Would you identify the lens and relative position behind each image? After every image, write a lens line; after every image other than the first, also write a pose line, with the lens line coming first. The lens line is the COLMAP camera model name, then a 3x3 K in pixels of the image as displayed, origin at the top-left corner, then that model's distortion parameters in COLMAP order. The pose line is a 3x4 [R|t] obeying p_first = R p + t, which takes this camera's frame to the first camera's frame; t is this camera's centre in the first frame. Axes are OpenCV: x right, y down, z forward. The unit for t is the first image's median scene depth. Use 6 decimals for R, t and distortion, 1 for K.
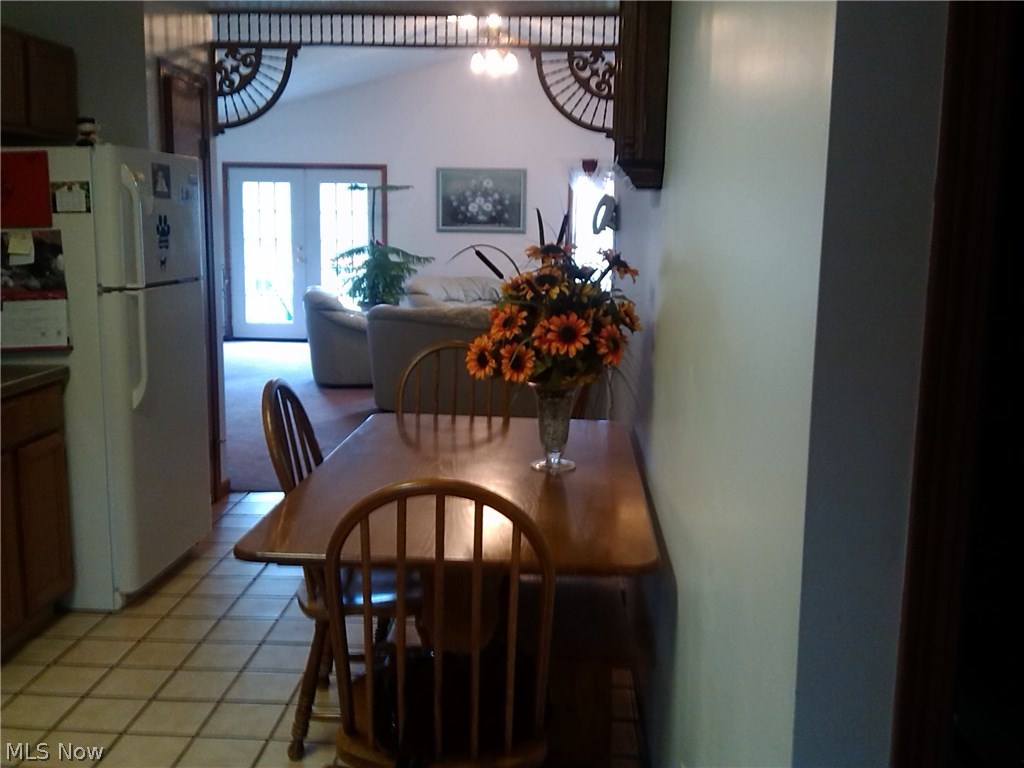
lens RADIAL K [[1007.1, 0, 509.6], [0, 1007.1, 373.9], [0, 0, 1]] dist [0.027876, 0.000000]
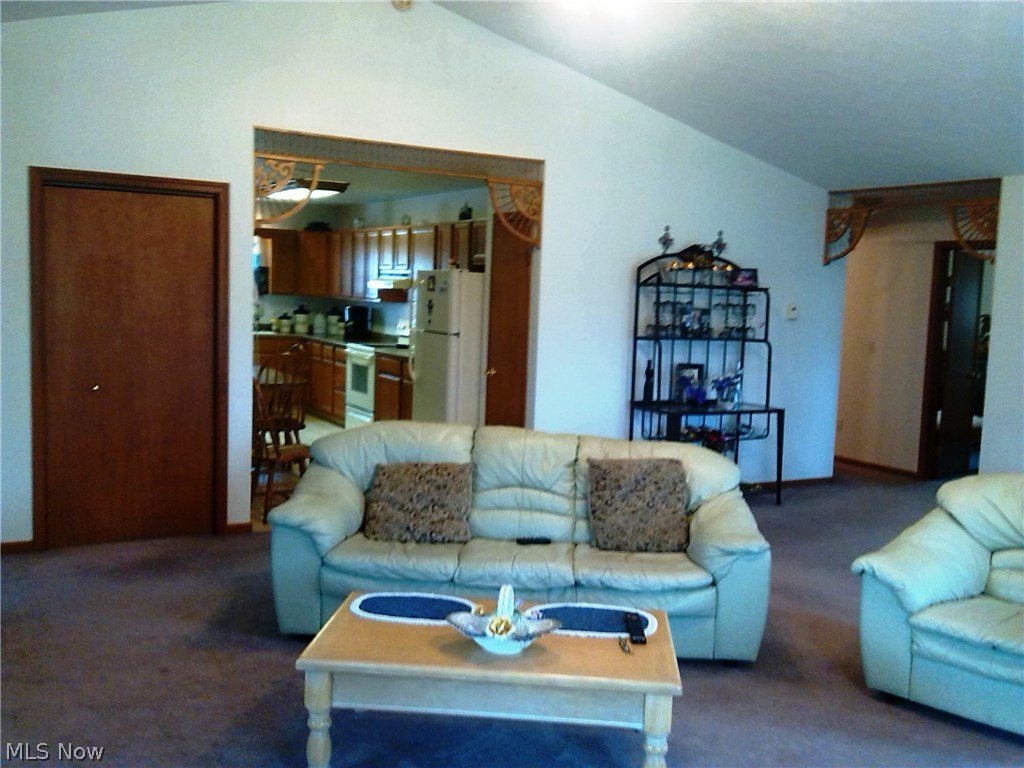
lens RADIAL K [[1007.1, 0, 513.1], [0, 1007.1, 386.2], [0, 0, 1]] dist [0.027876, 0.000000]
pose [[-0.844806, 0.009146, -0.534995, 0.474552], [-0.125927, 0.968371, 0.215406, -0.338140], [0.520044, 0.249347, -0.816934, 2.116532]]
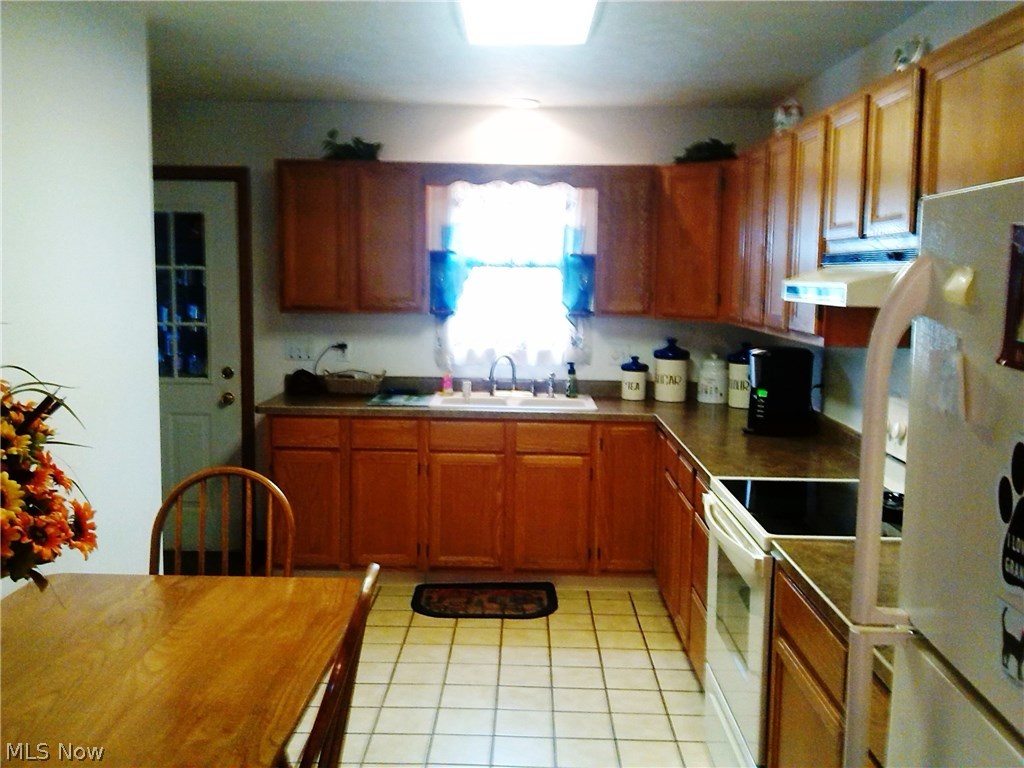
lens RADIAL K [[1007.1, 0, 515.3], [0, 1007.1, 383.5], [0, 0, 1]] dist [0.027876, 0.000000]
pose [[-0.998844, -0.022282, -0.042603, -0.164969], [-0.032454, 0.966253, 0.255542, -0.165807], [0.035471, 0.256629, -0.965859, 0.892112]]
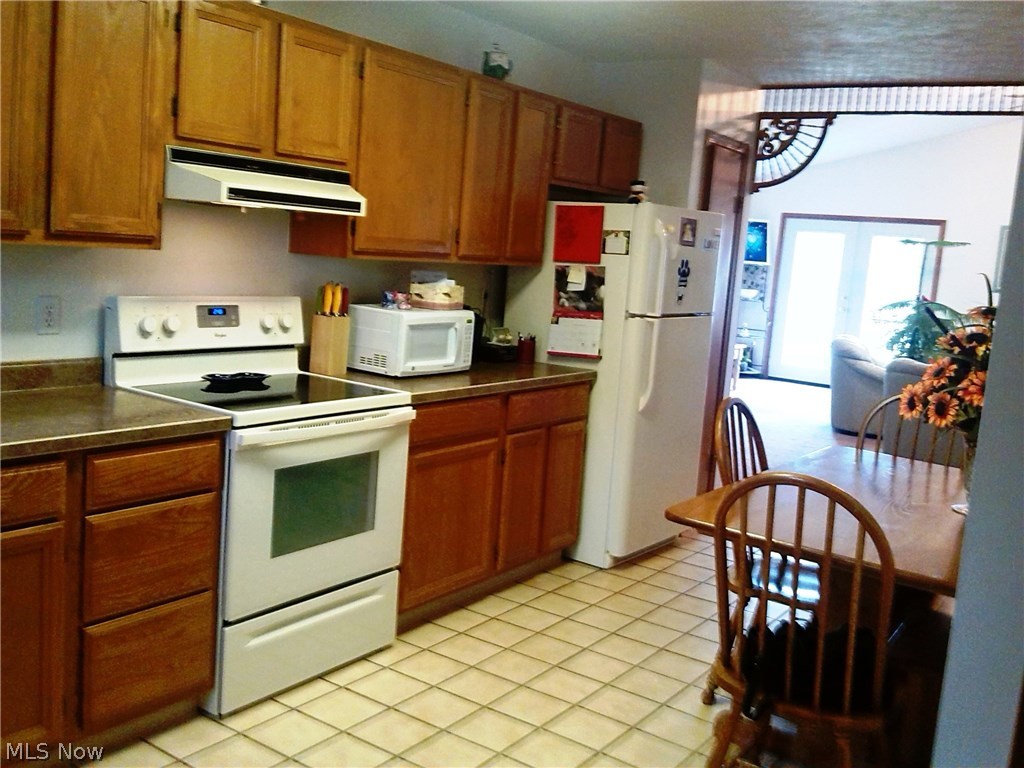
lens RADIAL K [[1007.1, 0, 509.6], [0, 1007.1, 386.5], [0, 0, 1]] dist [0.027876, 0.000000]
pose [[0.850283, 0.125383, -0.511173, 0.088806], [-0.141584, 0.989899, 0.007296, 0.012272], [0.506924, 0.066170, 0.859447, -0.110582]]
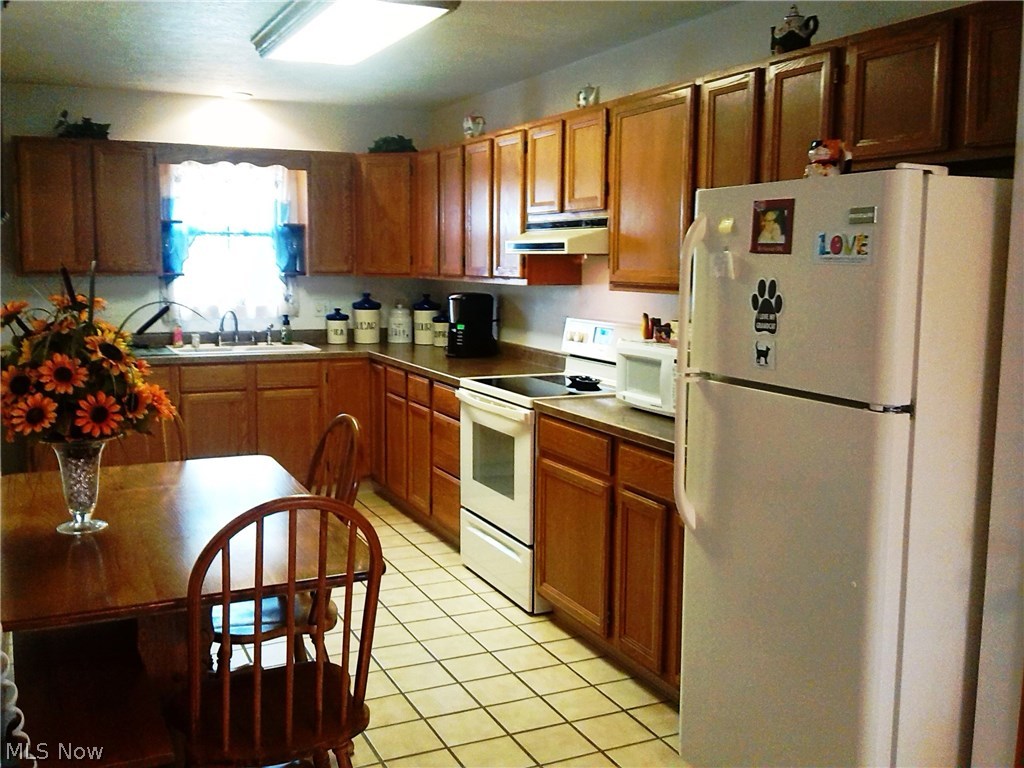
lens RADIAL K [[1007.1, 0, 512.7], [0, 1007.1, 384.7], [0, 0, 1]] dist [0.027876, 0.000000]
pose [[-0.882715, 0.042245, -0.468006, 0.072427], [-0.086195, 0.964496, 0.249635, -0.176387], [0.461936, 0.260696, -0.847734, 1.096194]]
